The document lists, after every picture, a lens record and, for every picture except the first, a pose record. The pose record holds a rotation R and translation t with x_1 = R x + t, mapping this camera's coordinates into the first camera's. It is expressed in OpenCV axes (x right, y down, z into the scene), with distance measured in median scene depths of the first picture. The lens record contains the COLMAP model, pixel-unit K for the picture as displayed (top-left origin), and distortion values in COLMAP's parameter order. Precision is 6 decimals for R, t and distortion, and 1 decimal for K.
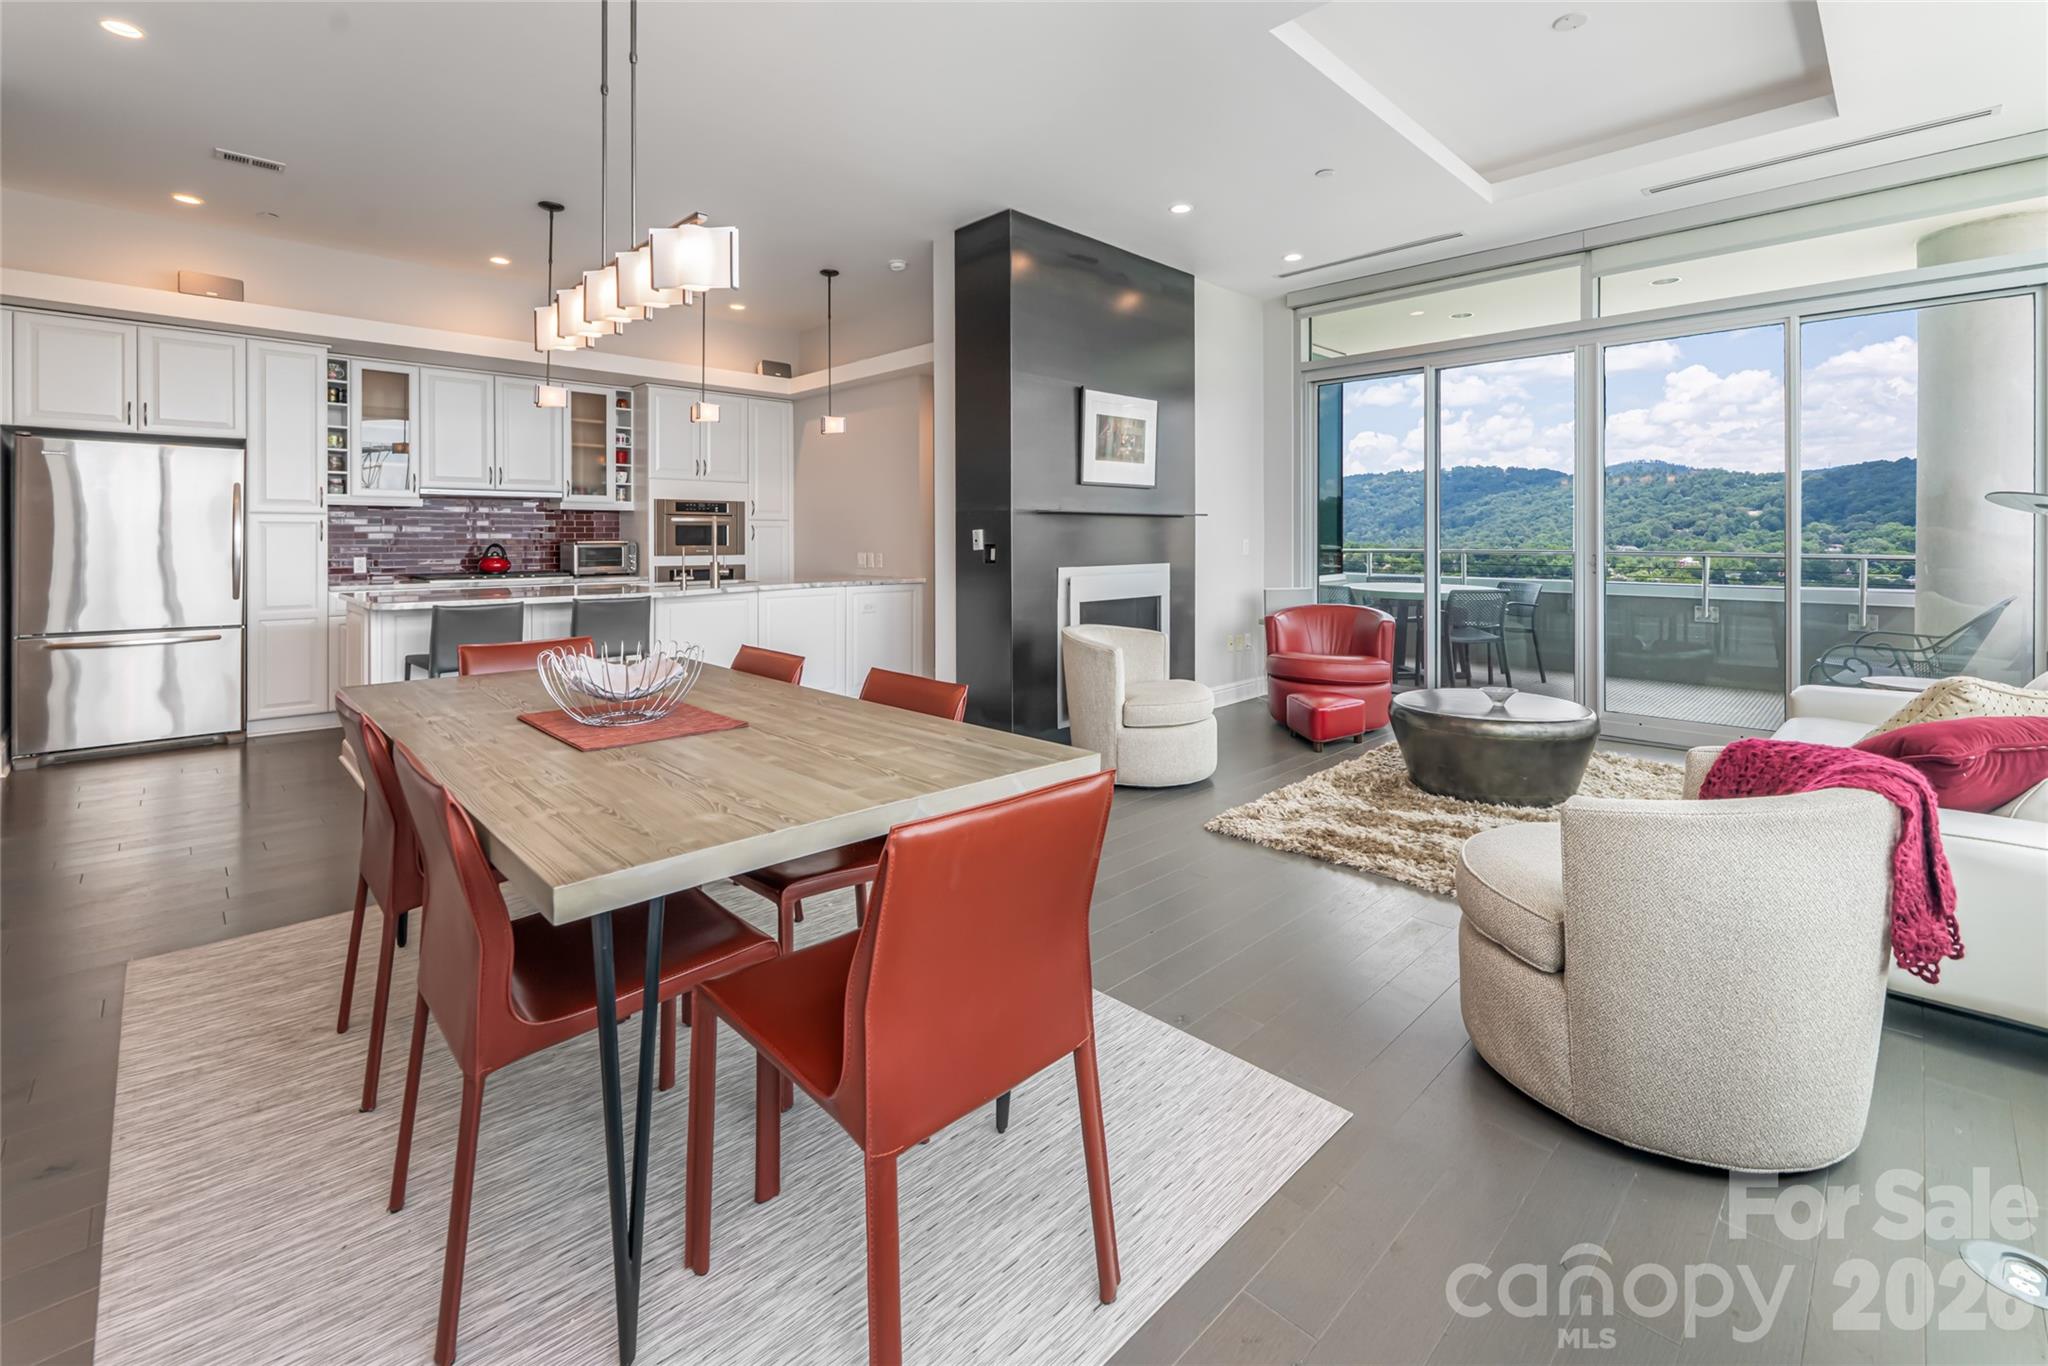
lens RADIAL K [[850.6, 0, 1041.3], [0, 850.6, 536.5], [0, 0, 1]] dist [0.002107, -0.000057]
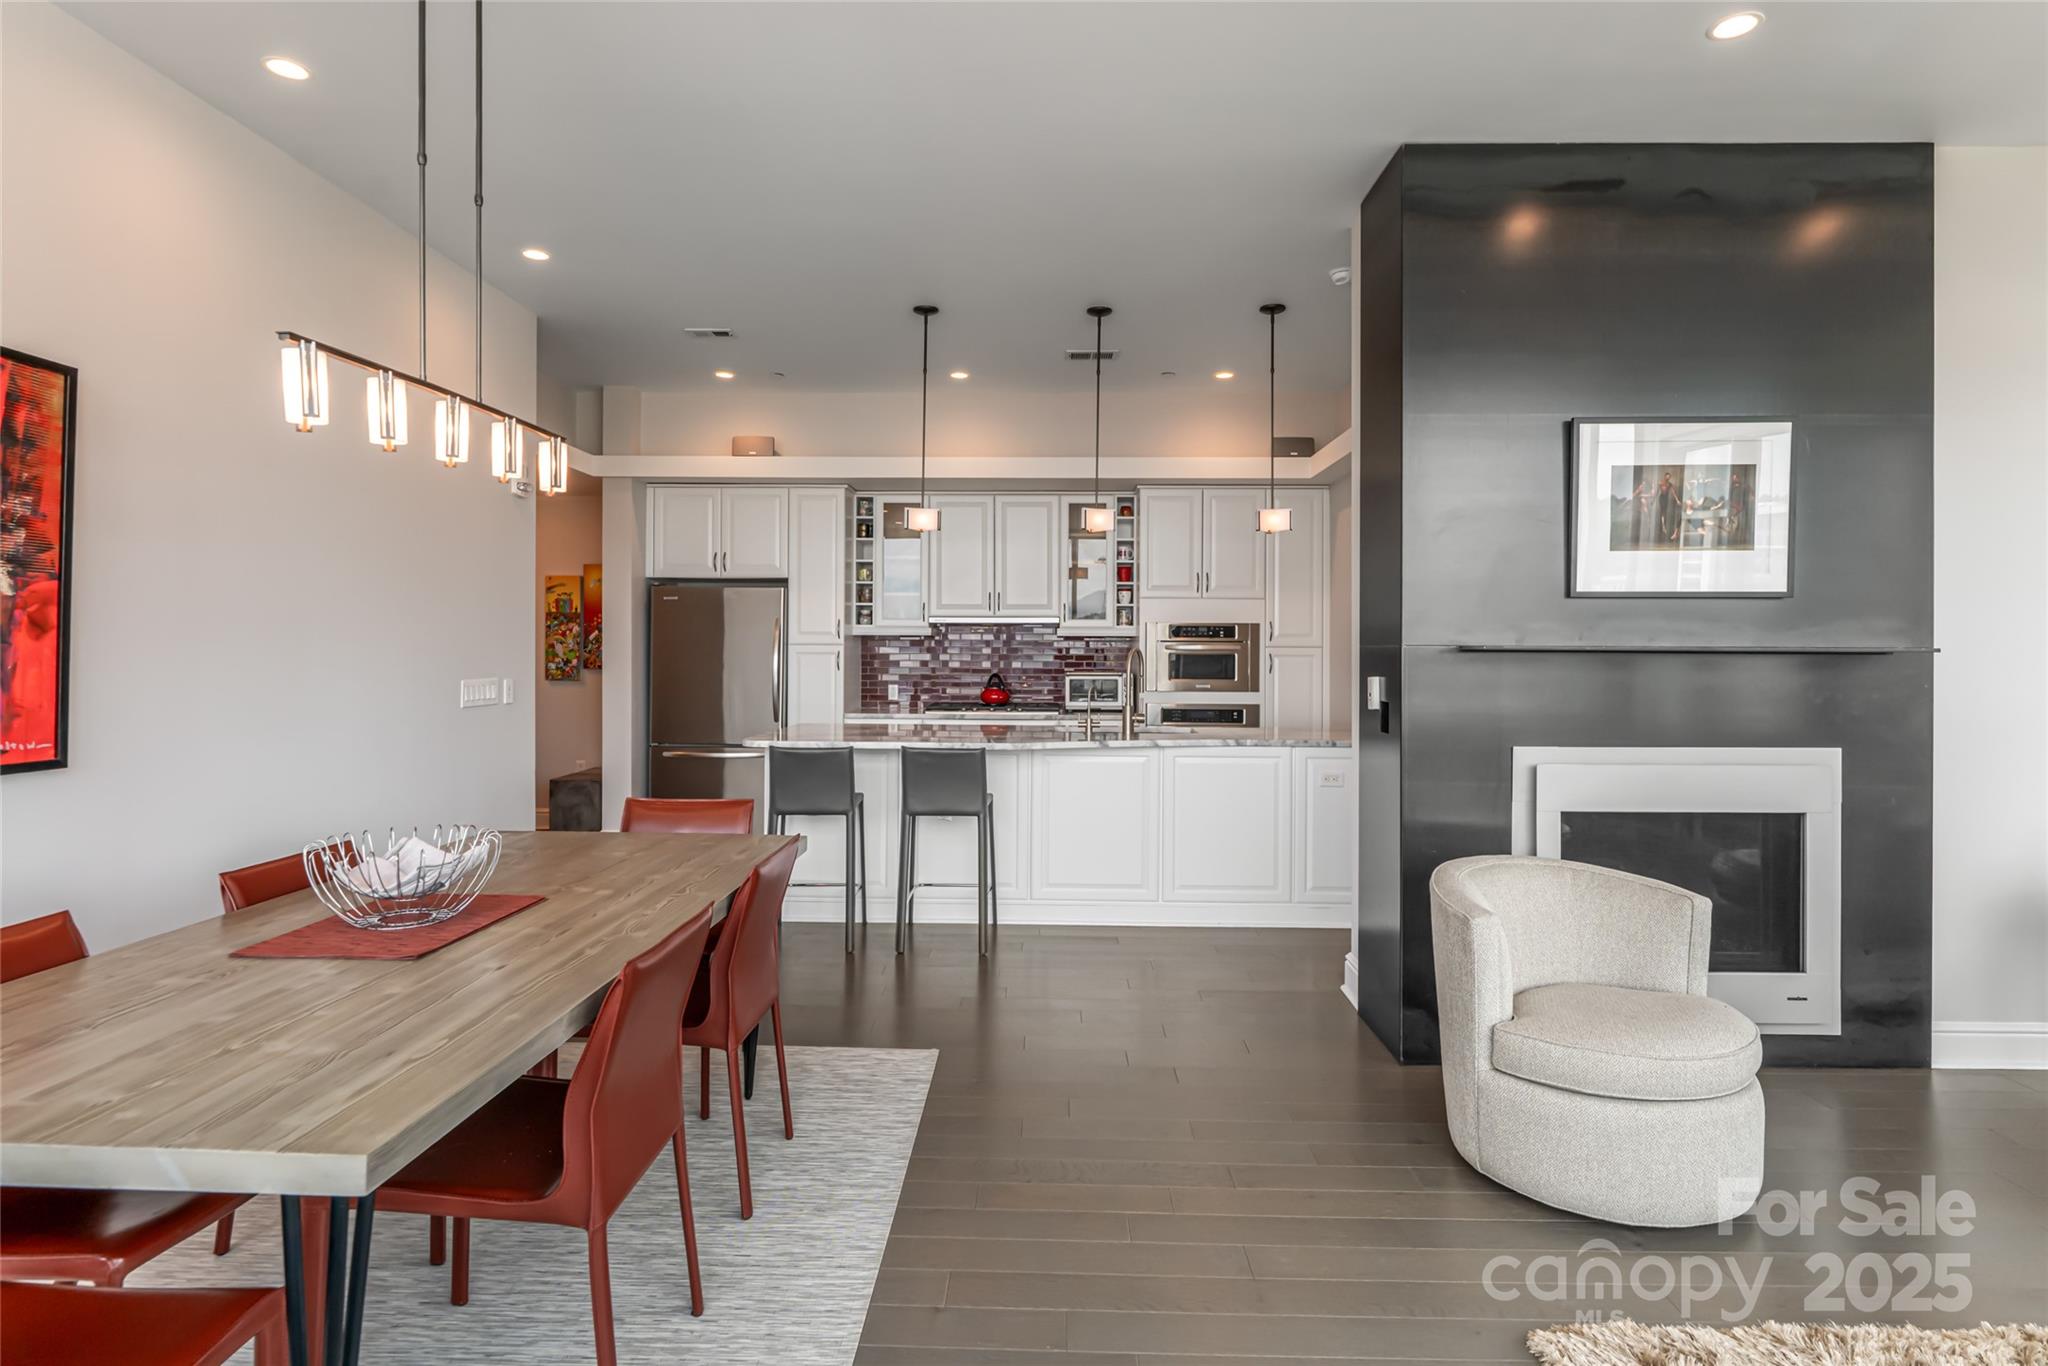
lens RADIAL K [[1057.1, 0, 1042.0], [0, 1057.1, 648.2], [0, 0, 1]] dist [-0.004216, -0.001143]
pose [[0.701495, 0.005128, -0.712656, 0.271549], [-0.006437, 0.999979, 0.000859, -0.025019], [0.712646, 0.003984, 0.701513, 0.257557]]
